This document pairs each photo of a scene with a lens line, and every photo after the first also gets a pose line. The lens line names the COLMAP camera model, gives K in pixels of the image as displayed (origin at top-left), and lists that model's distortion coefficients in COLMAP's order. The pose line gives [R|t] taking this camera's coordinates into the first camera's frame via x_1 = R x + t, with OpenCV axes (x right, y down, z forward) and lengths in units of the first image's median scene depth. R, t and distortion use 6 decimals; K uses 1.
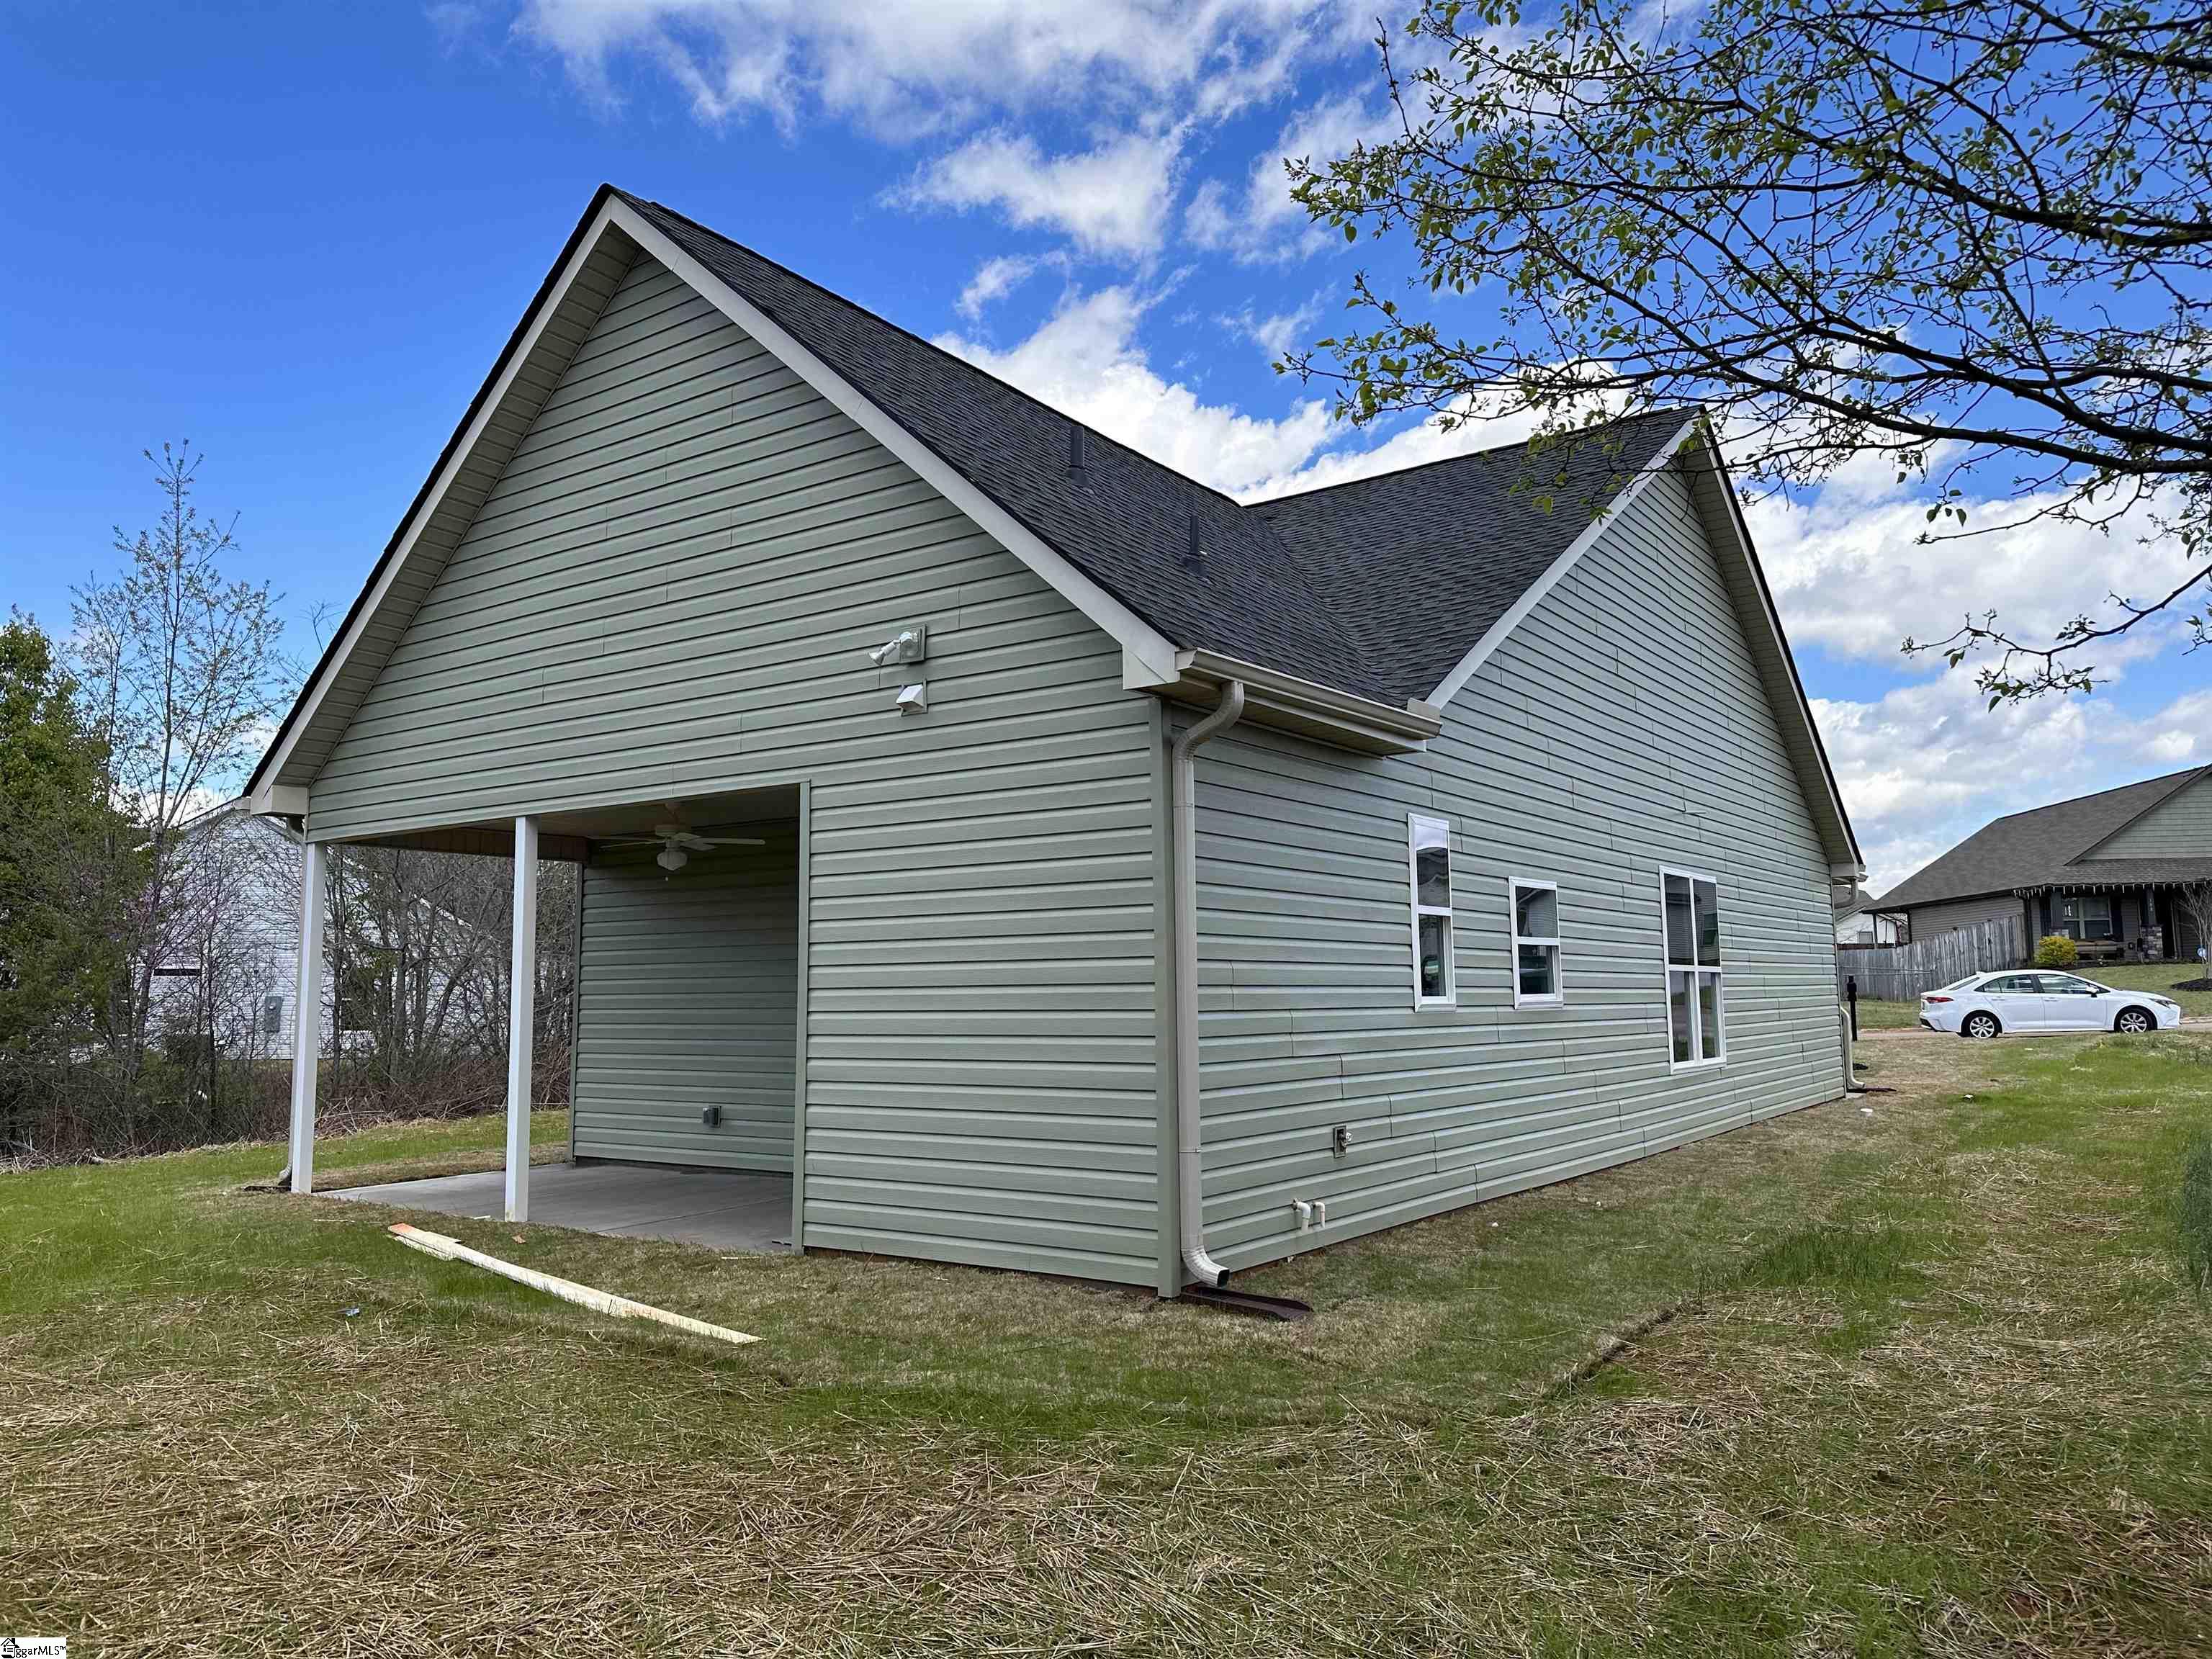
lens RADIAL K [[1567.3, 0, 1094.9], [0, 1567.3, 831.6], [0, 0, 1]] dist [0.045590, -0.018872]
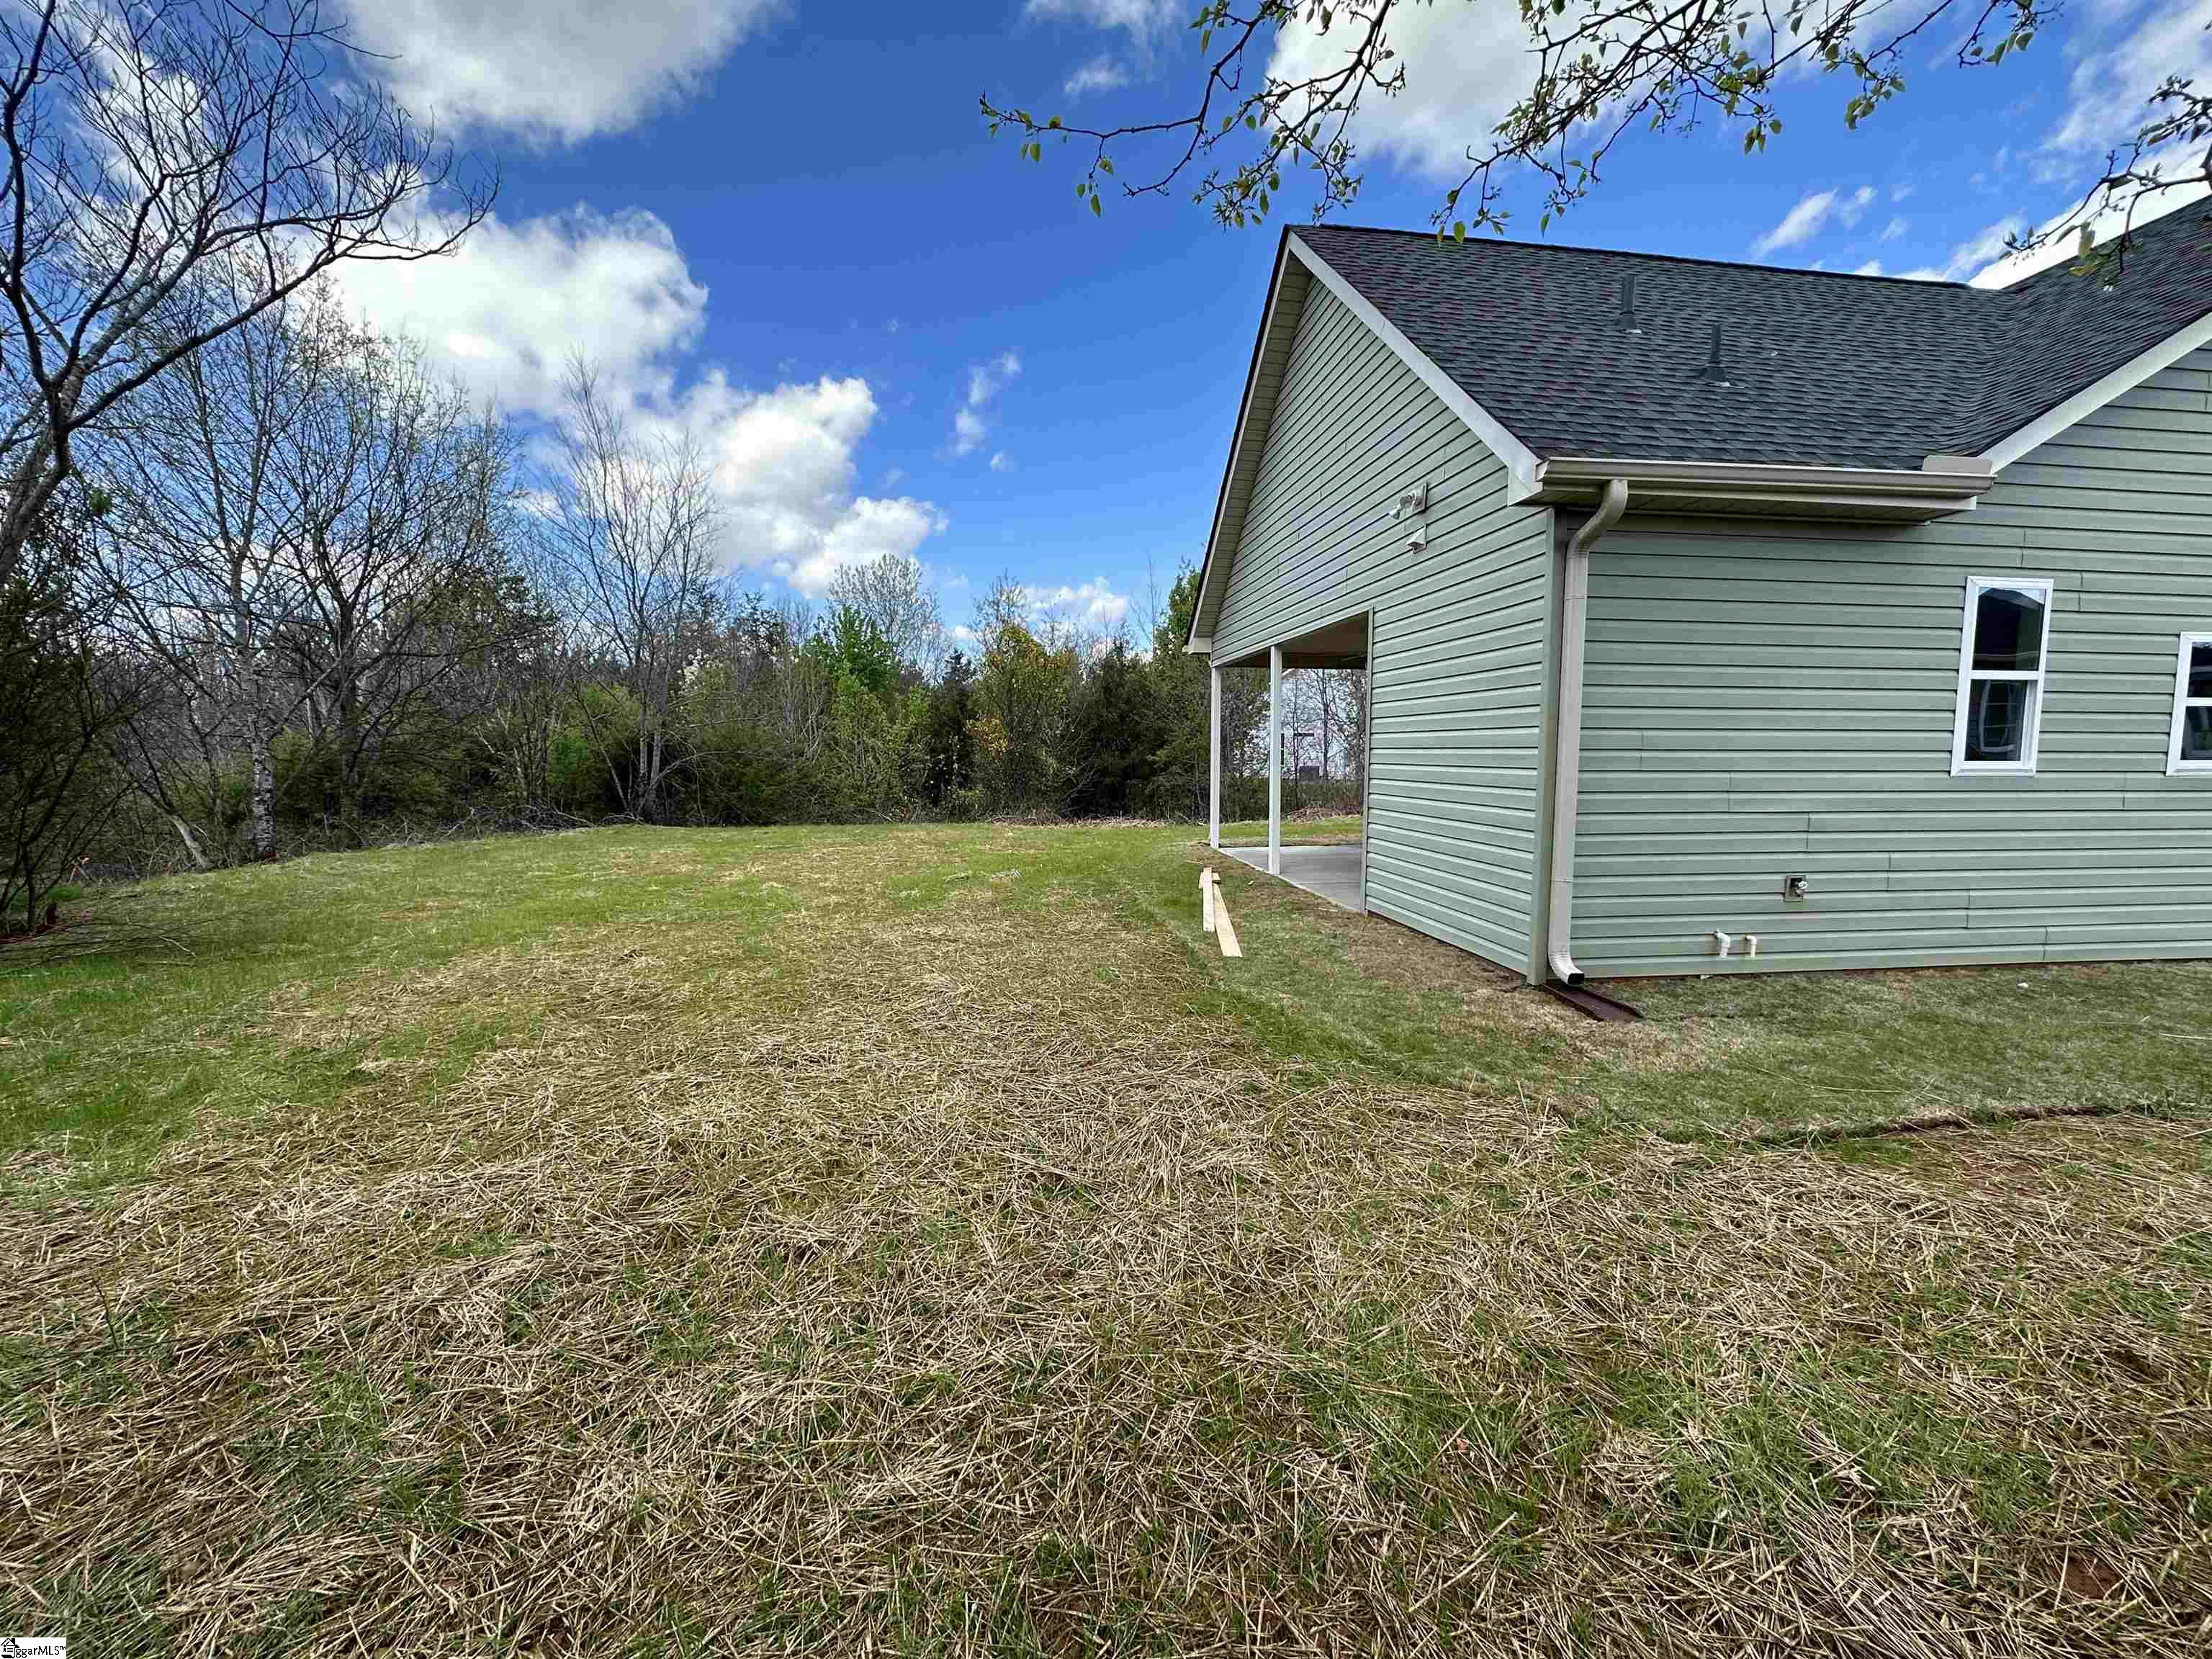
lens RADIAL K [[887.2, 0, 1096.2], [0, 887.2, 832.0], [0, 0, 1]] dist [-0.002716, -0.000372]
pose [[0.677119, 0.079612, -0.731554, 0.315729], [0.064383, 0.983909, 0.166667, 0.023190], [0.733052, -0.159953, 0.661098, 0.254635]]
